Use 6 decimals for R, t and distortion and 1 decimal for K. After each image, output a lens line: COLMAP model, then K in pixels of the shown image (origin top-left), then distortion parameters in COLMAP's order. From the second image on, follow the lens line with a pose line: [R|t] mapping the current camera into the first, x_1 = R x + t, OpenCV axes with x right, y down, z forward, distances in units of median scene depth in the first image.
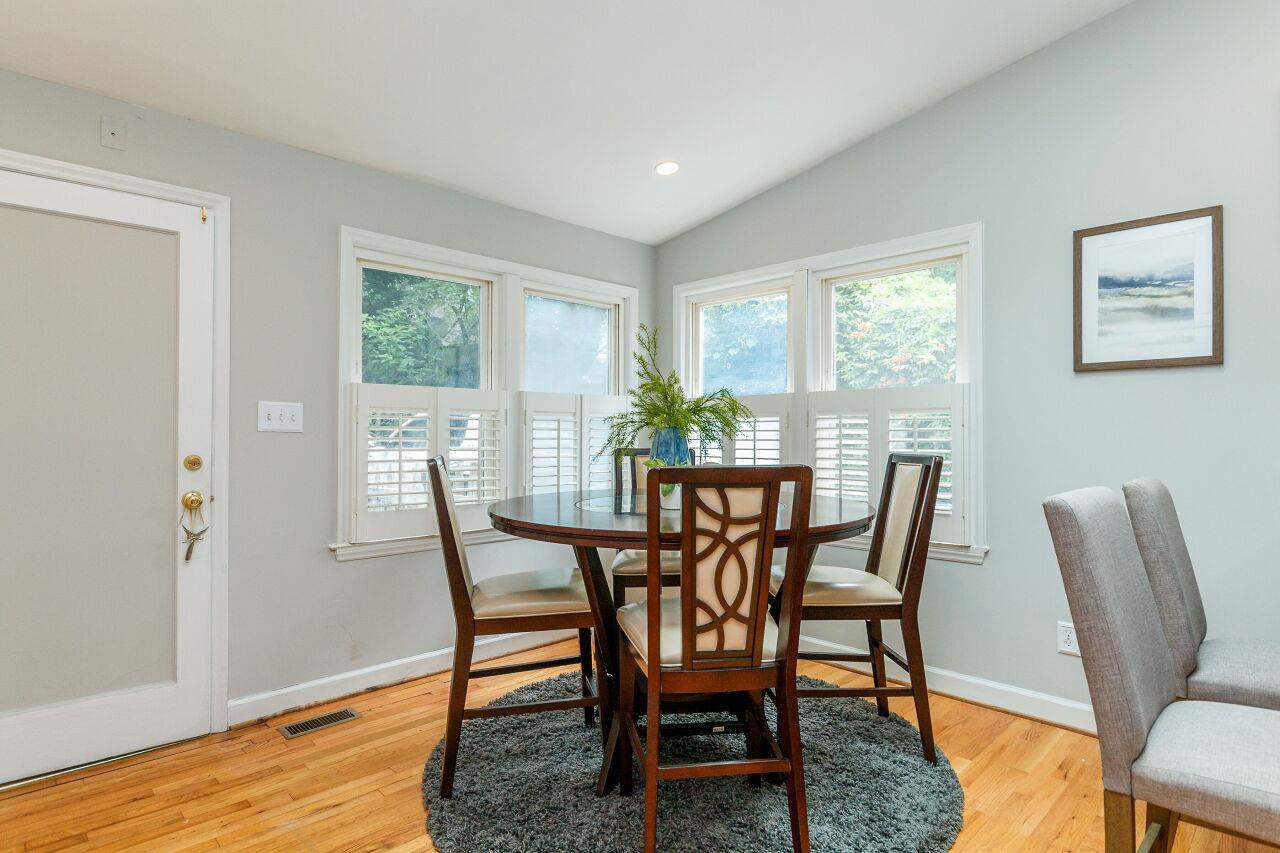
lens RADIAL K [[665.2, 0, 634.3], [0, 665.2, 432.7], [0, 0, 1]] dist [-0.004472, 0.000021]
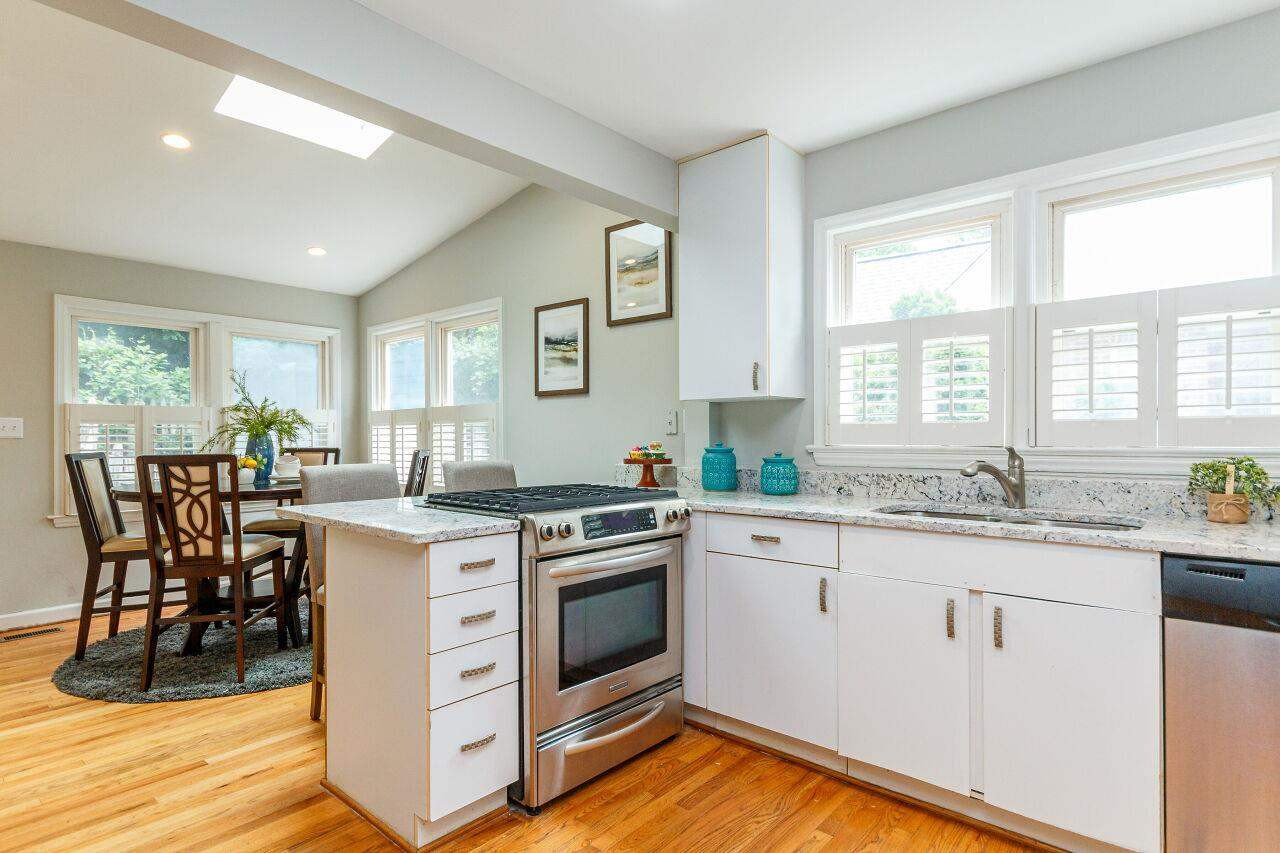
lens RADIAL K [[665.2, 0, 634.3], [0, 665.2, 432.7], [0, 0, 1]] dist [-0.004472, 0.000021]
pose [[0.996874, -0.006250, 0.078762, 0.861609], [0.006742, 0.999959, -0.005979, 0.006368], [-0.078721, 0.006492, 0.996876, -0.666597]]
